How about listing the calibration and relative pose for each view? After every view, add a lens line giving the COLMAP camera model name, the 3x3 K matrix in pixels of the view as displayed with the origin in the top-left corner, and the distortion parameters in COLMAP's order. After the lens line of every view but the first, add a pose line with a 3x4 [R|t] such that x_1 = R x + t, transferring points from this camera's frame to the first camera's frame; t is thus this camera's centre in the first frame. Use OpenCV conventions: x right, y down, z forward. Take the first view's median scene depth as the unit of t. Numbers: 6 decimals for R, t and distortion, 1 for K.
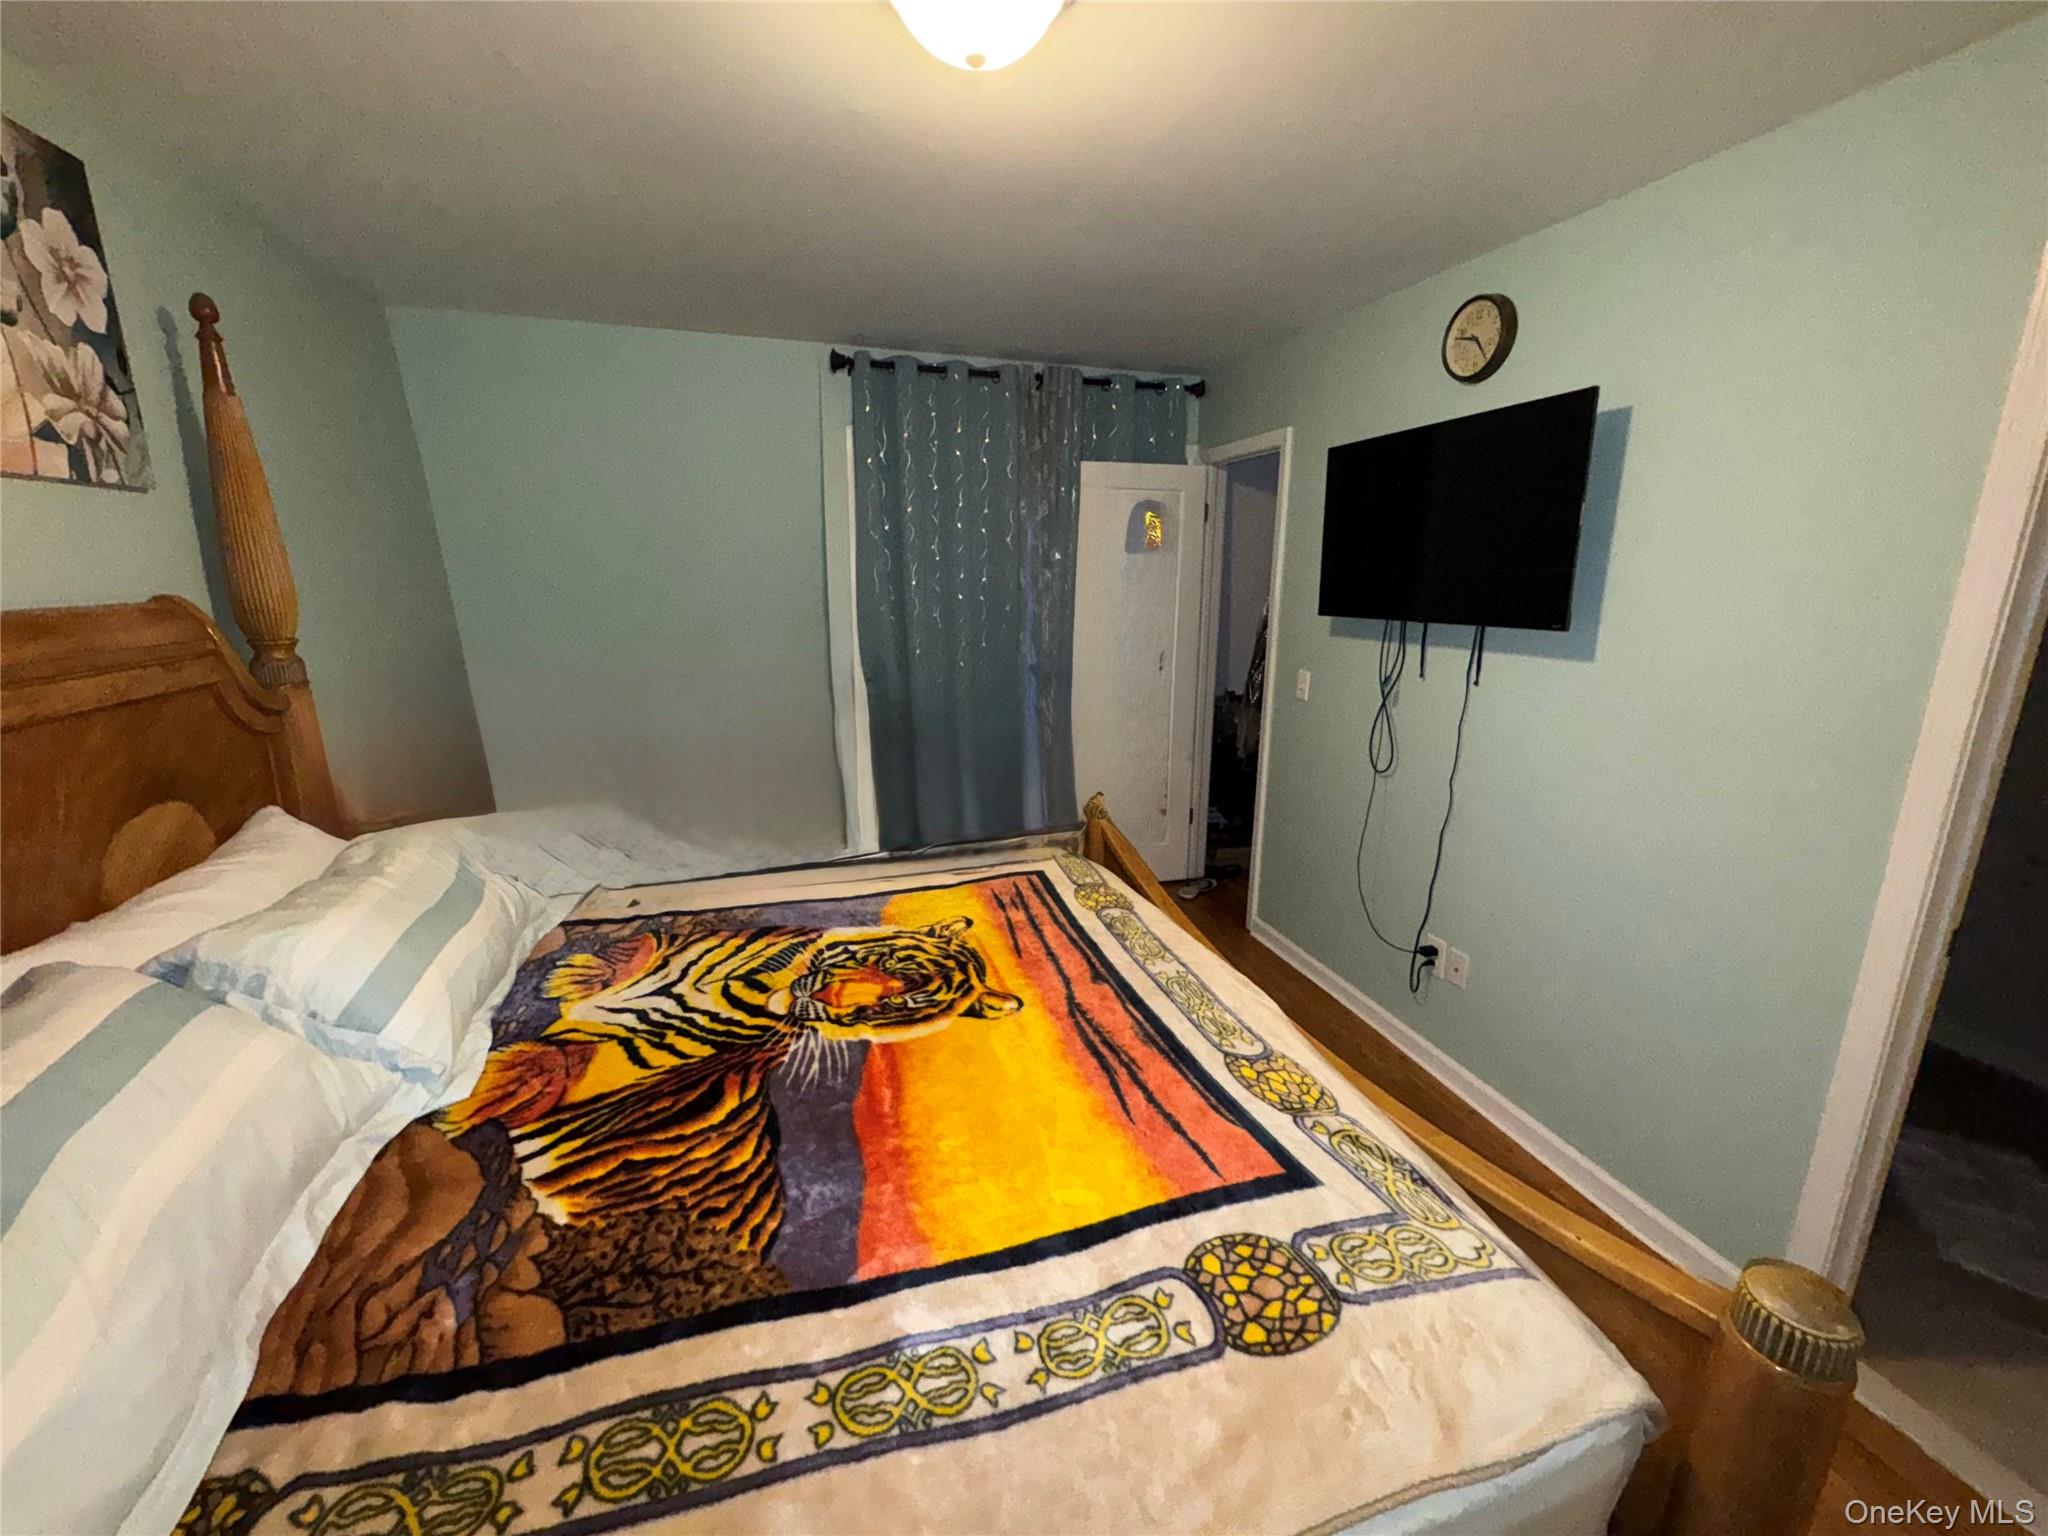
lens RADIAL K [[819.6, 0, 1024.9], [0, 819.6, 766.5], [0, 0, 1]] dist [-0.002502, 0.000622]
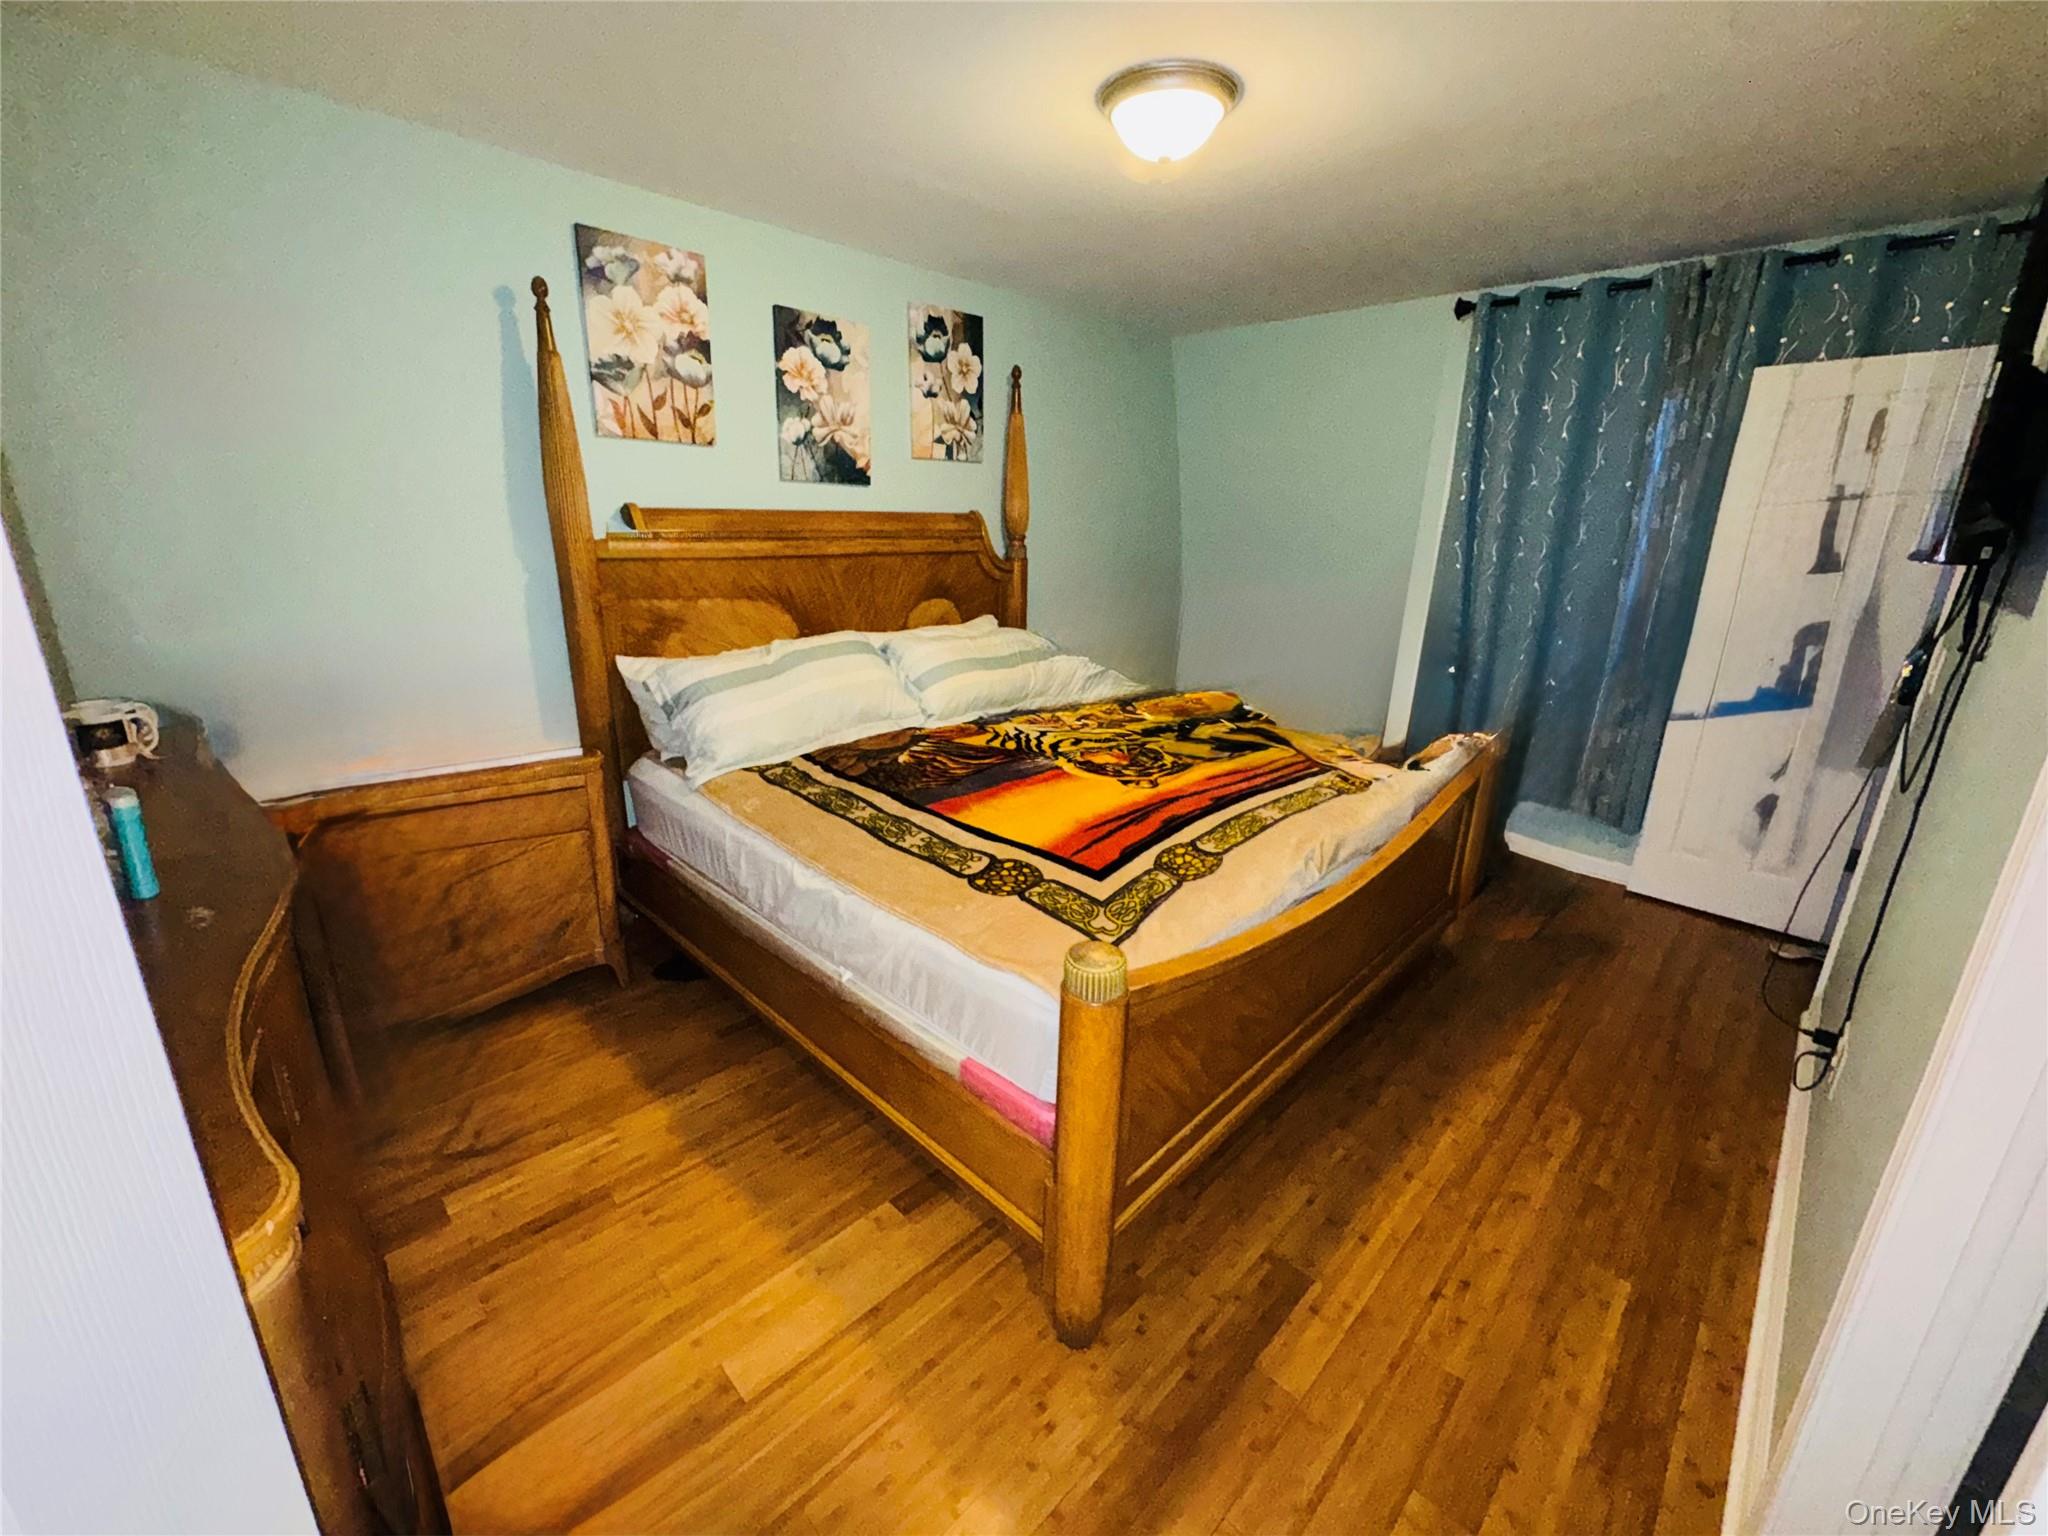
lens RADIAL K [[819.6, 0, 1027.3], [0, 819.6, 766.8], [0, 0, 1]] dist [-0.002502, 0.000622]
pose [[0.477053, 0.256026, -0.840756, 1.243307], [-0.221350, 0.960792, 0.166983, 0.065185], [0.850544, 0.106442, 0.515020, 0.059188]]
